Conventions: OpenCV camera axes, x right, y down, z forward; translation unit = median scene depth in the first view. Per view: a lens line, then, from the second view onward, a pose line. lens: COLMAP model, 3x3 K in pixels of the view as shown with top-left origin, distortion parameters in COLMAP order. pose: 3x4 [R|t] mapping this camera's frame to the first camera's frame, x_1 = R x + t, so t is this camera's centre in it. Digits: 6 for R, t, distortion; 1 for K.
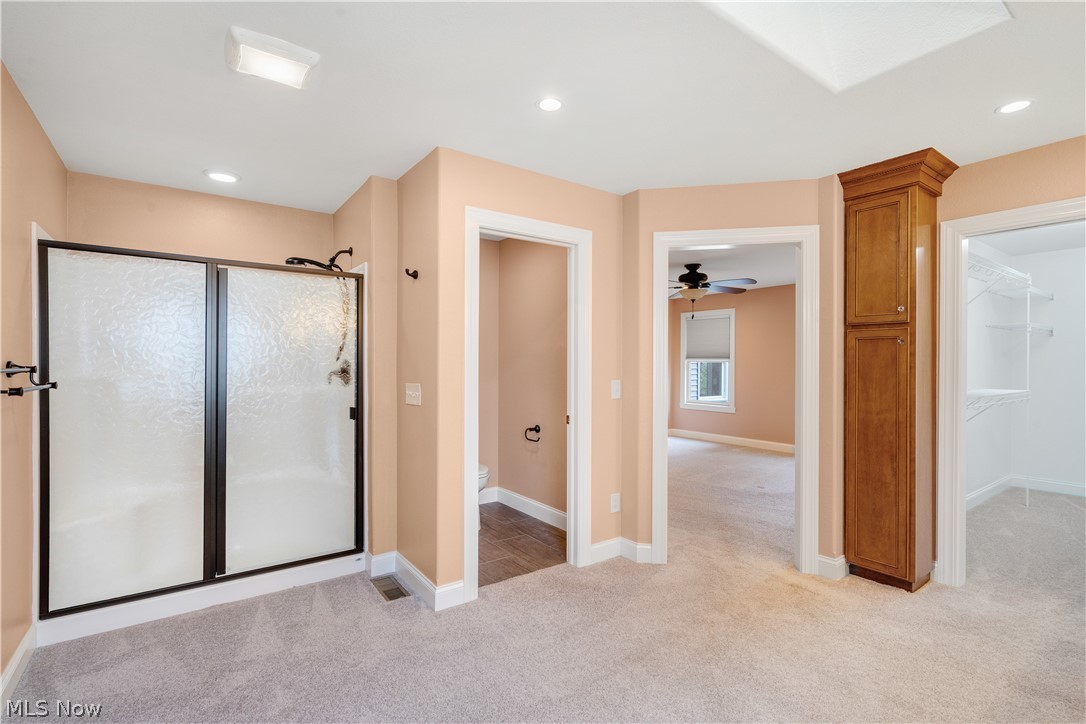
lens RADIAL K [[493.4, 0, 541.0], [0, 493.4, 364.0], [0, 0, 1]] dist [0.004931, 0.000645]
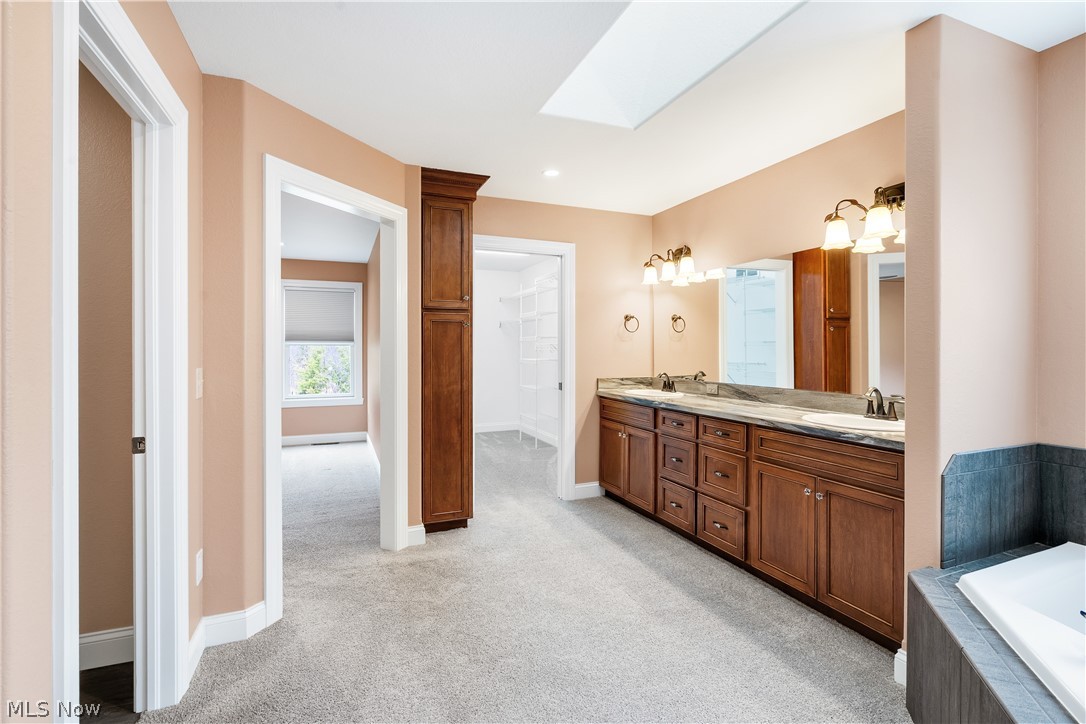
lens RADIAL K [[501.7, 0, 537.4], [0, 501.7, 347.6], [0, 0, 1]] dist [0.004871, 0.000767]
pose [[0.244997, -0.003292, 0.969518, -0.408434], [-0.000516, 0.999994, 0.003526, 0.005606], [-0.969524, -0.001364, 0.244993, 0.499527]]
